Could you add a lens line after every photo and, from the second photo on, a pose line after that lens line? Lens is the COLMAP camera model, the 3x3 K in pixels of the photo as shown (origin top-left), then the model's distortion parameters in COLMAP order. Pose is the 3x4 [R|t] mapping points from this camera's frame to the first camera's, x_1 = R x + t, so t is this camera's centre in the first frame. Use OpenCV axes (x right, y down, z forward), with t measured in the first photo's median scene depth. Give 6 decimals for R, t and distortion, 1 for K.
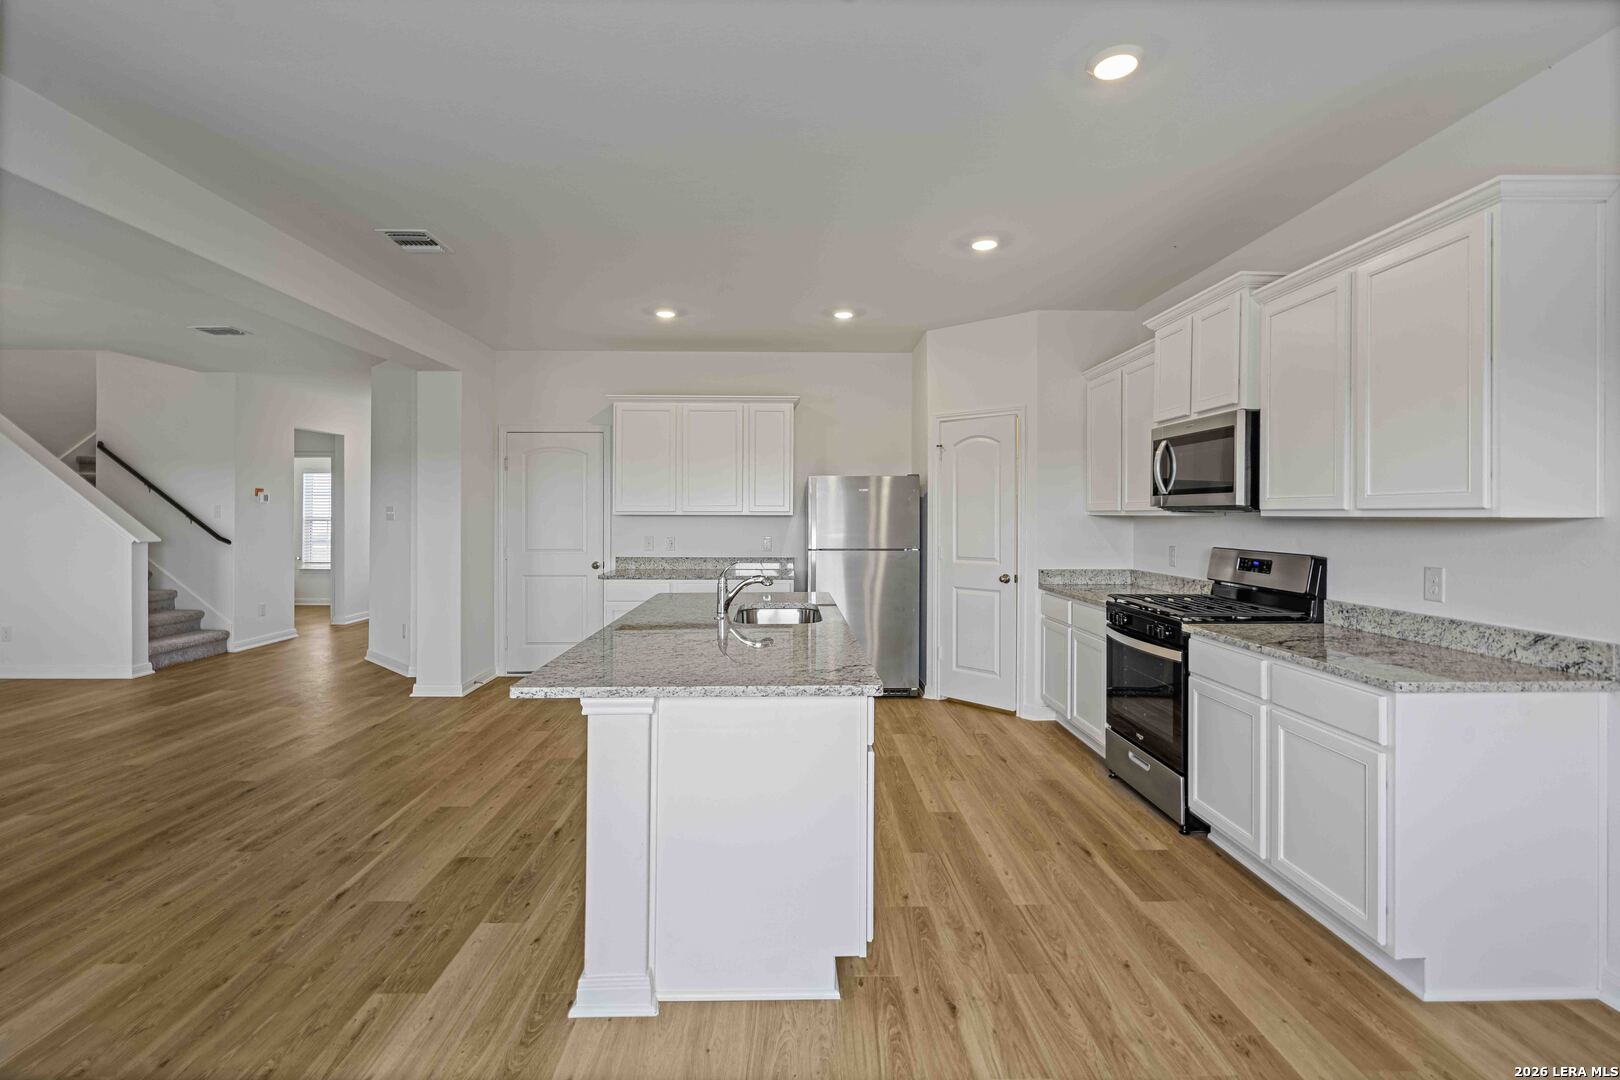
lens RADIAL K [[741.2, 0, 803.1], [0, 741.2, 513.9], [0, 0, 1]] dist [-0.002575, 0.000043]
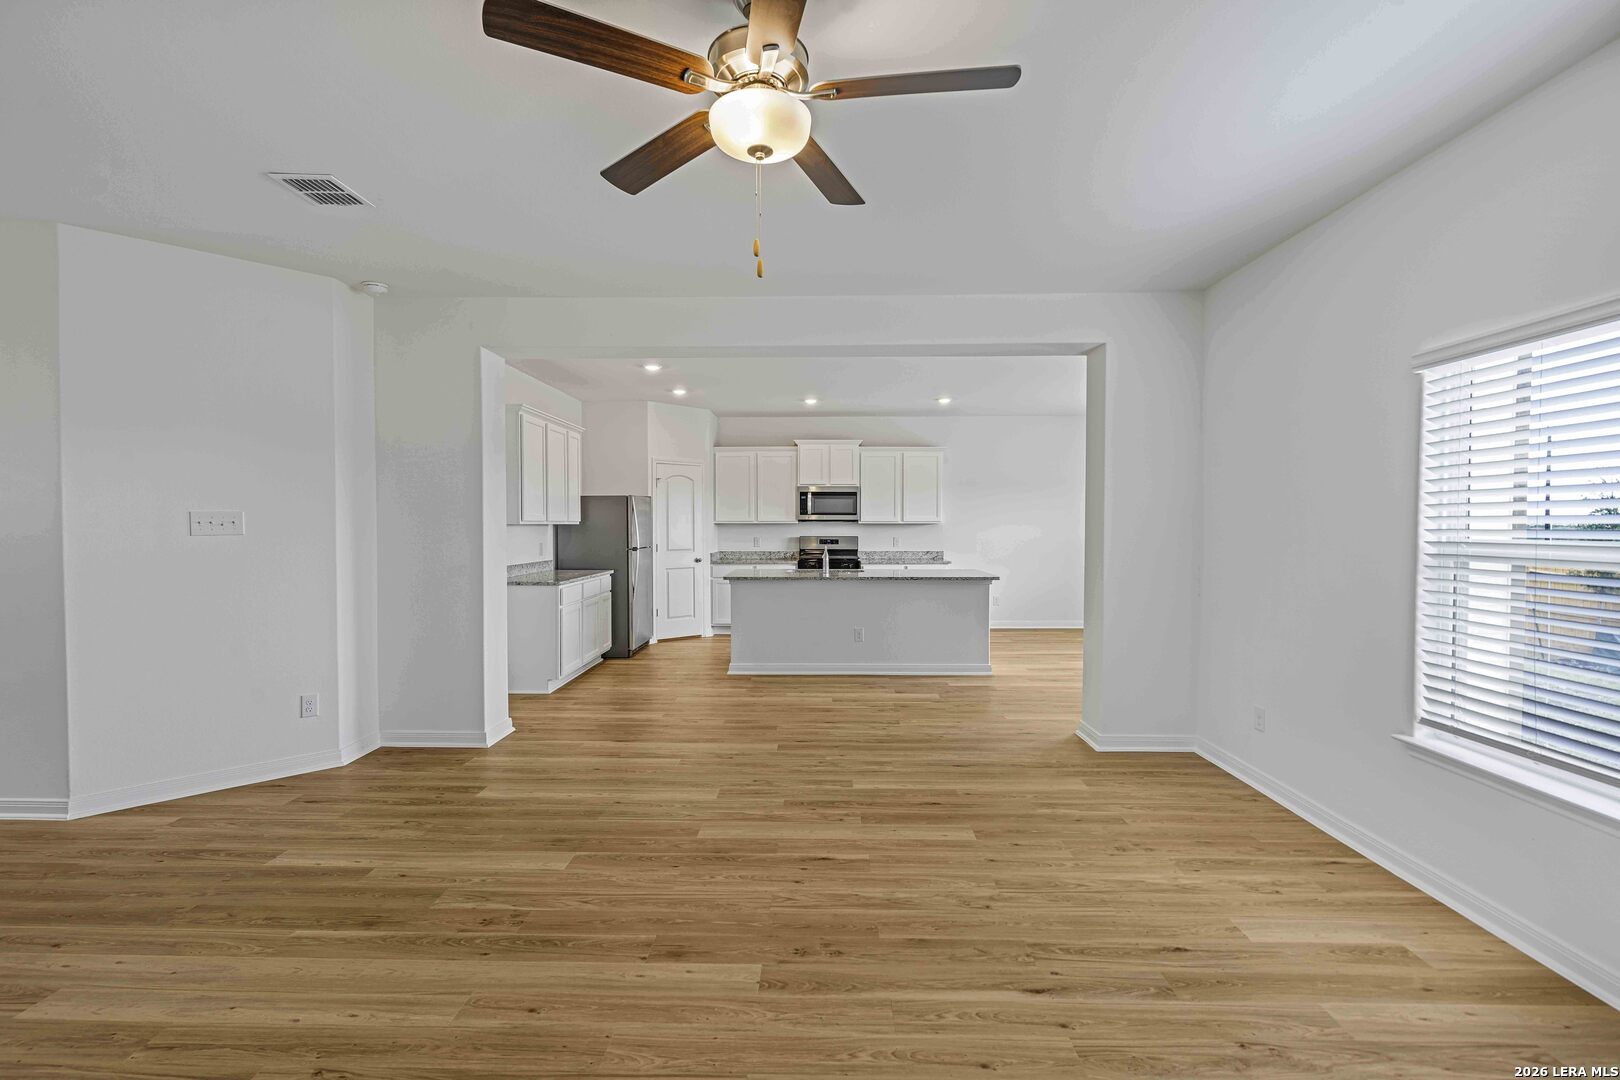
lens RADIAL K [[733.7, 0, 807.5], [0, 733.7, 541.3], [0, 0, 1]] dist [-0.003034, 0.001266]
pose [[0.043028, -0.027611, 0.998692, -2.429648], [-0.001264, 0.999616, 0.027691, -0.006972], [-0.999073, -0.002453, 0.042976, 1.135919]]
